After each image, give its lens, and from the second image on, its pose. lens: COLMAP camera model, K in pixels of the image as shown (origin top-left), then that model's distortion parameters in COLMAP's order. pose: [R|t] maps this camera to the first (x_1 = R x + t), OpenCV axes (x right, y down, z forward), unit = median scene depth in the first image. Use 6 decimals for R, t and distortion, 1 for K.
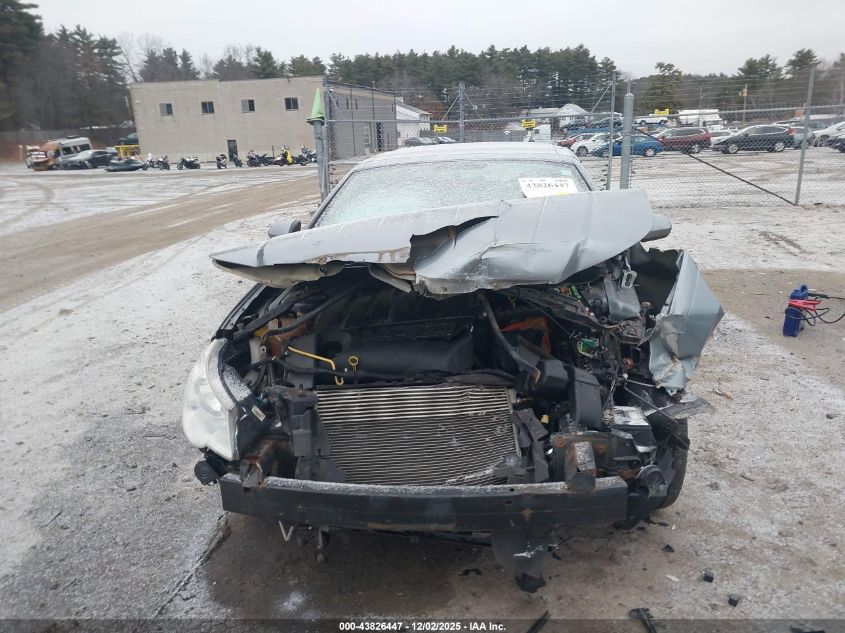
lens RADIAL K [[667.1, 0, 388.5], [0, 667.1, 316.1], [0, 0, 1]] dist [0.054399, -0.046302]
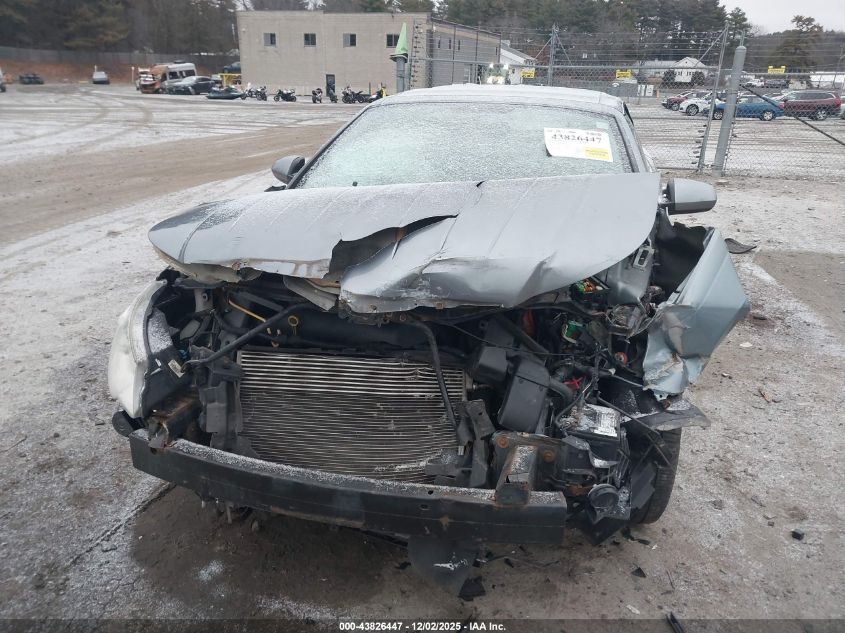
lens RADIAL K [[667.1, 0, 388.5], [0, 667.1, 316.1], [0, 0, 1]] dist [0.054399, -0.046302]
pose [[0.988517, 0.104057, -0.109572, 0.158302], [-0.095050, 0.991884, 0.084453, -0.024255], [0.117470, -0.073069, 0.990385, 0.129781]]
